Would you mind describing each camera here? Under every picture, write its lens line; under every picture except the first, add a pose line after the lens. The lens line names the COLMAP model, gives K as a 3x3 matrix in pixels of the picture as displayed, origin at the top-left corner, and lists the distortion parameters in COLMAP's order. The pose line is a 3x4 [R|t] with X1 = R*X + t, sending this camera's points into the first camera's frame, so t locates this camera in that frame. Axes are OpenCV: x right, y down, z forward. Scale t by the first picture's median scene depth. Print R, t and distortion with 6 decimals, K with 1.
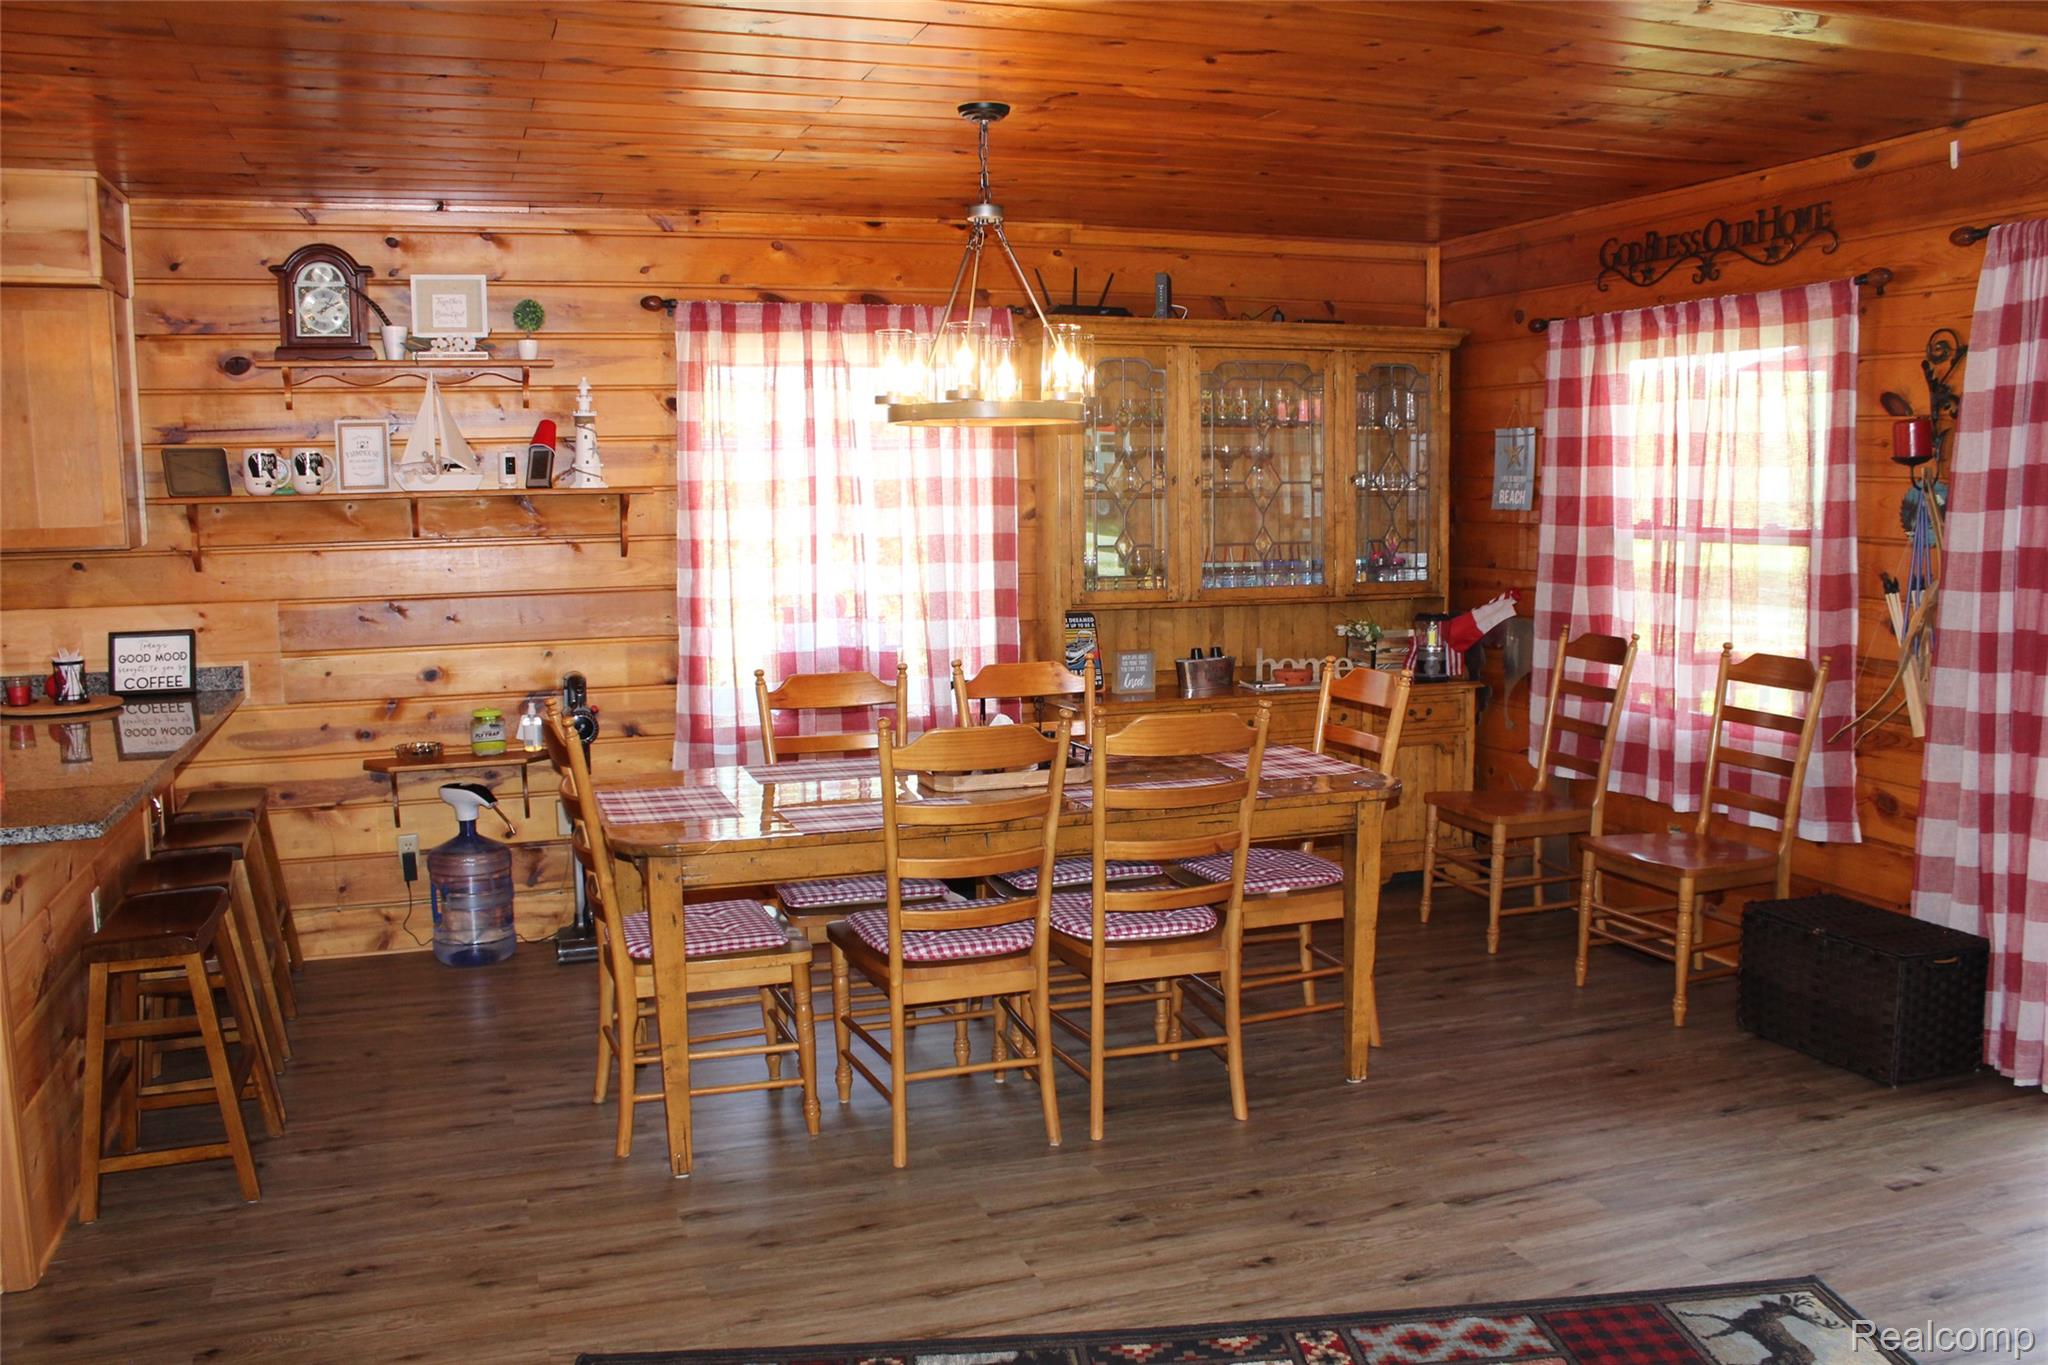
lens RADIAL K [[1705.1, 0, 1034.9], [0, 1705.1, 705.8], [0, 0, 1]] dist [-0.160956, 0.134517]
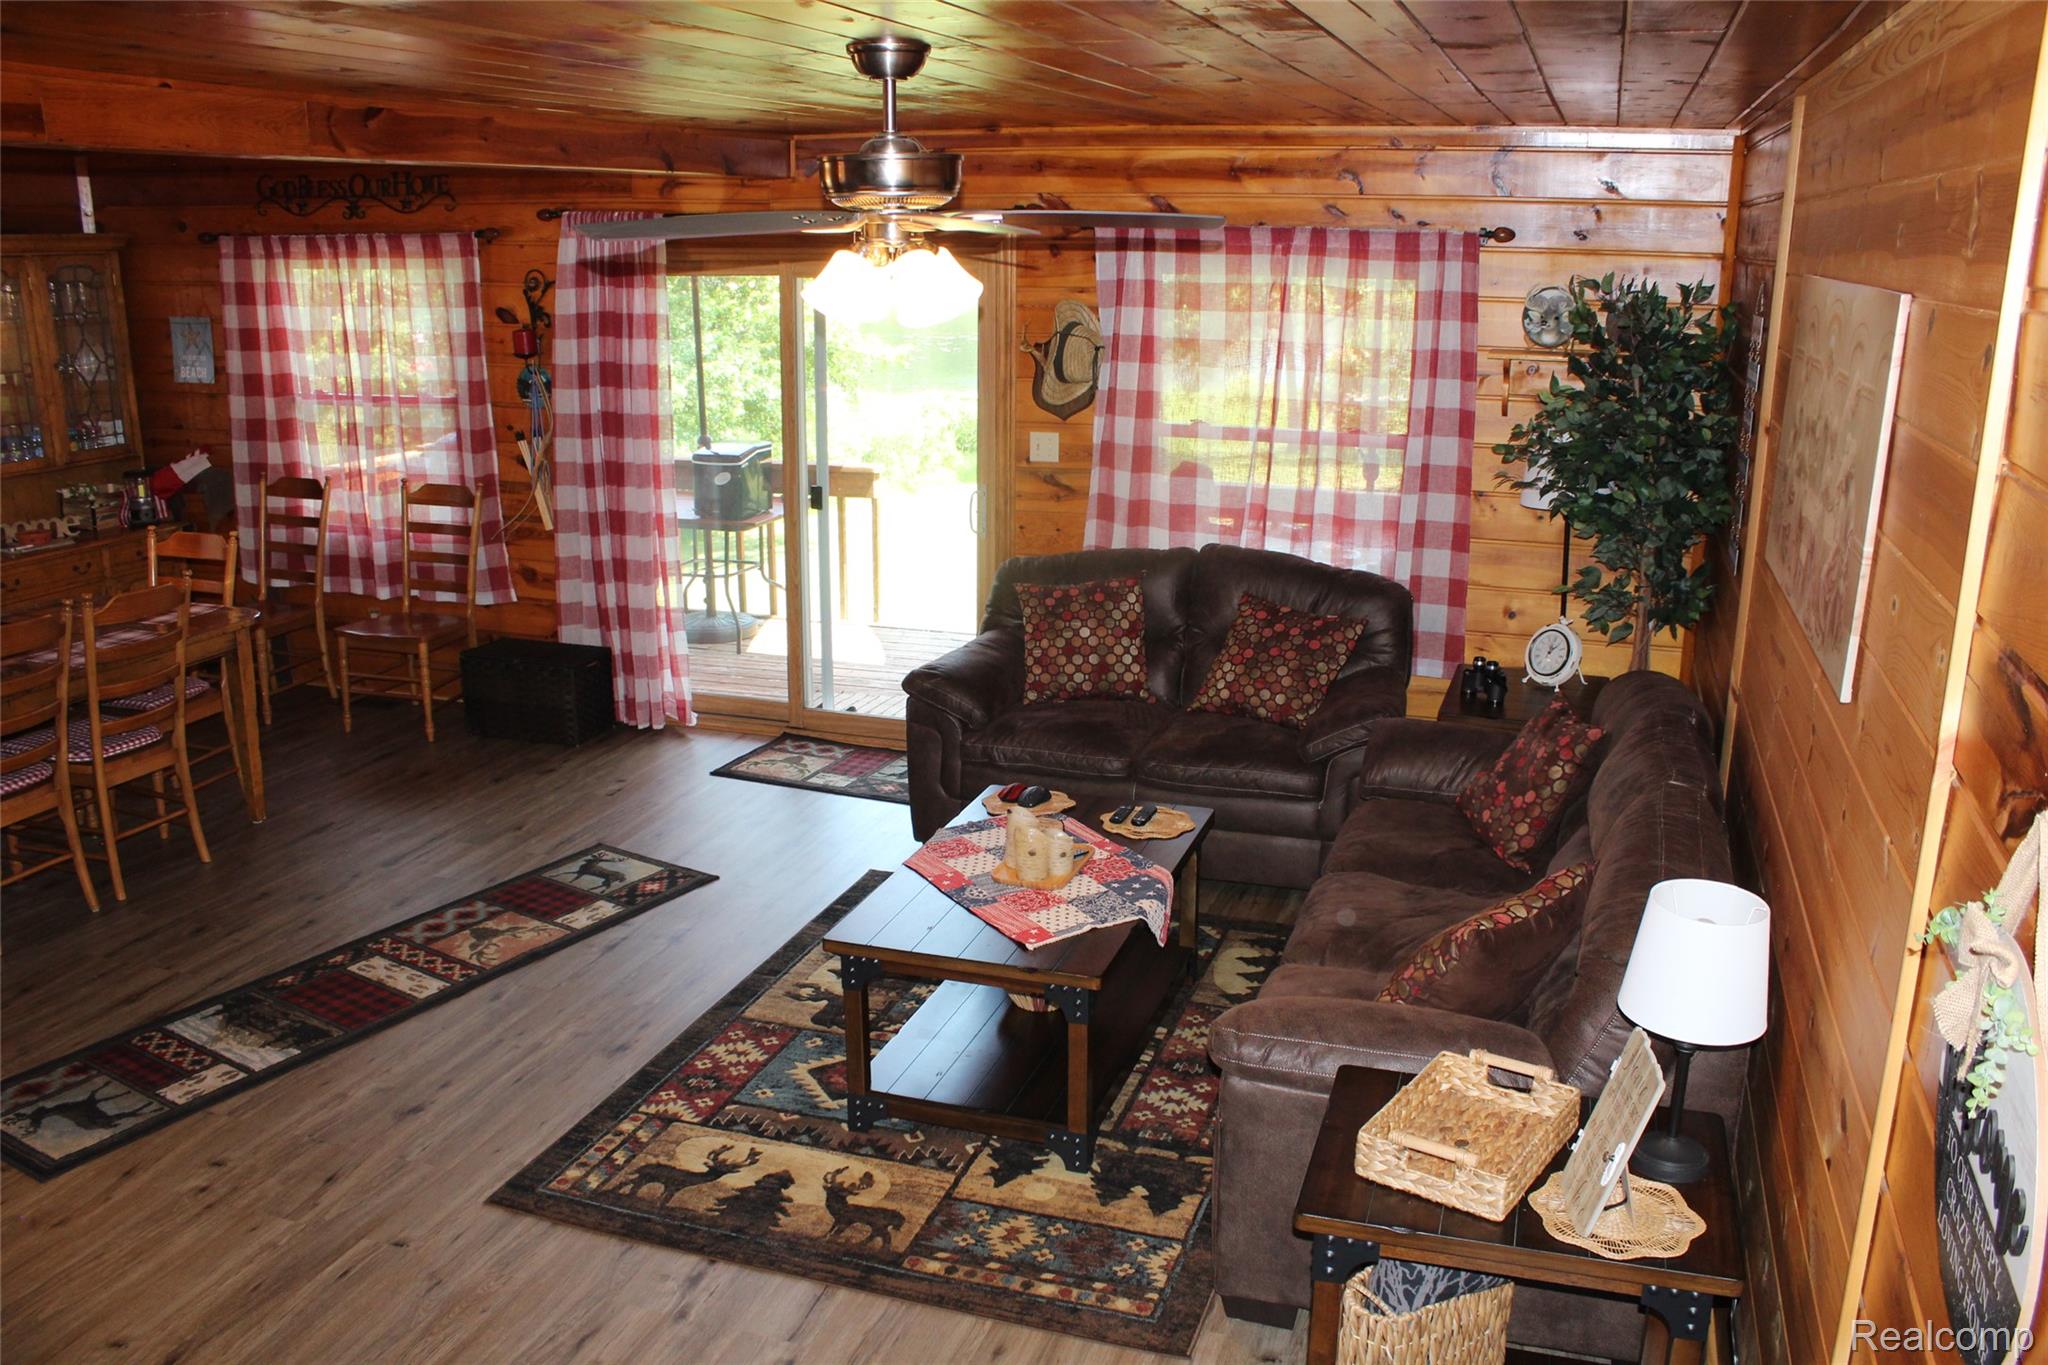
lens RADIAL K [[1705.1, 0, 1048.4], [0, 1705.1, 701.8], [0, 0, 1]] dist [-0.160956, 0.134517]
pose [[0.609593, -0.201175, 0.766762, -0.382770], [0.086281, 0.978354, 0.188094, -0.070641], [-0.788005, -0.048504, 0.613756, -0.327878]]
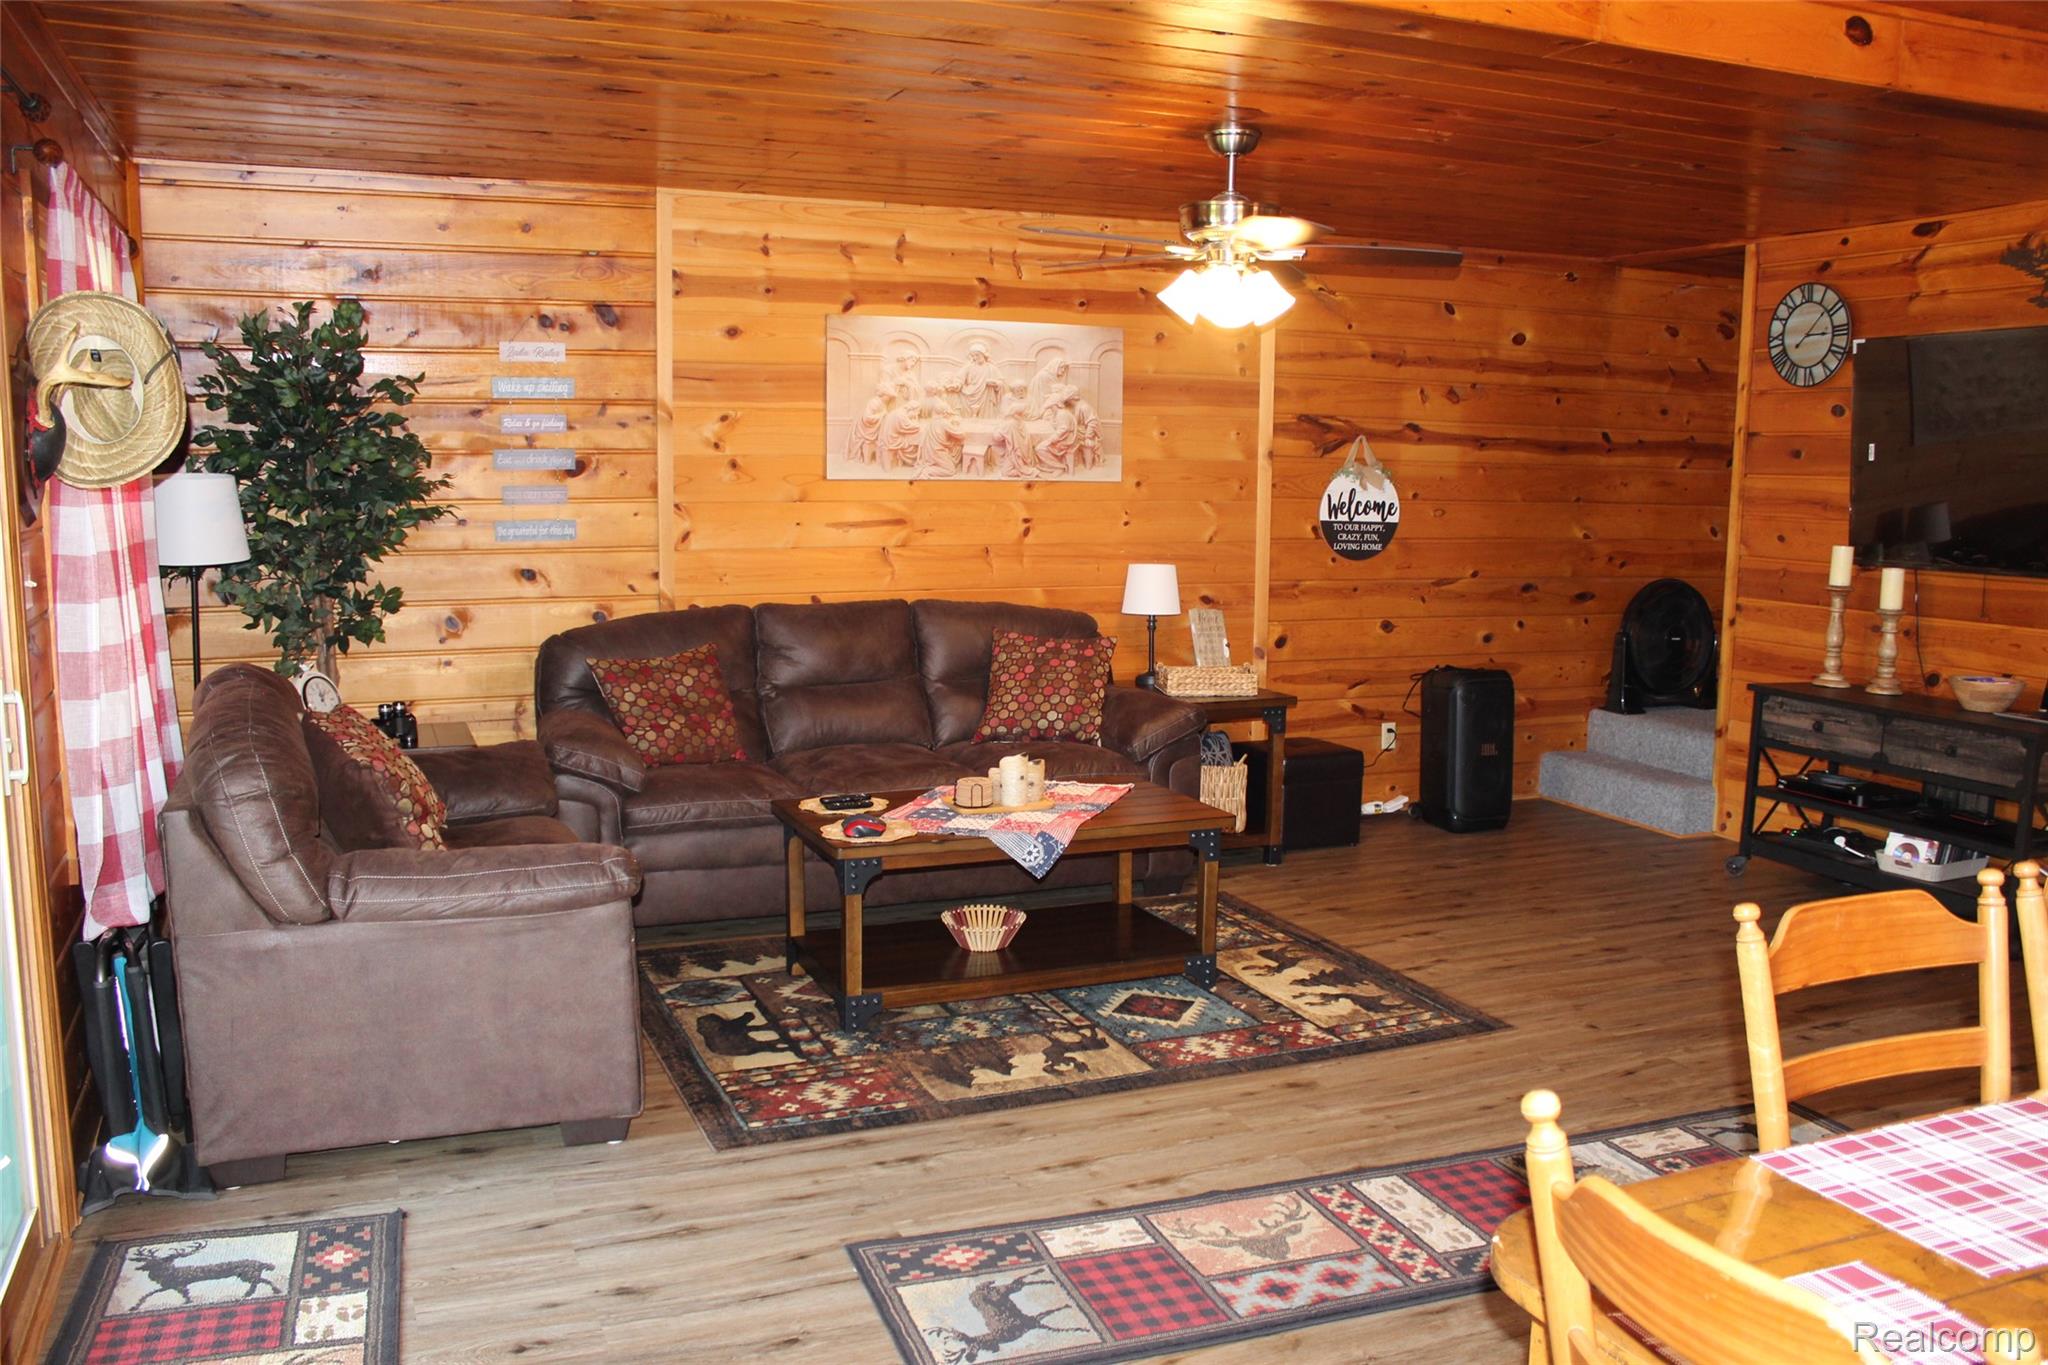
lens RADIAL K [[1705.1, 0, 1019.1], [0, 1705.1, 698.3], [0, 0, 1]] dist [-0.160956, 0.134517]
pose [[-0.998483, 0.007554, -0.054537, 0.279930], [-0.007086, 0.964676, 0.263343, -0.139853], [0.054600, 0.263330, -0.963159, 1.076714]]
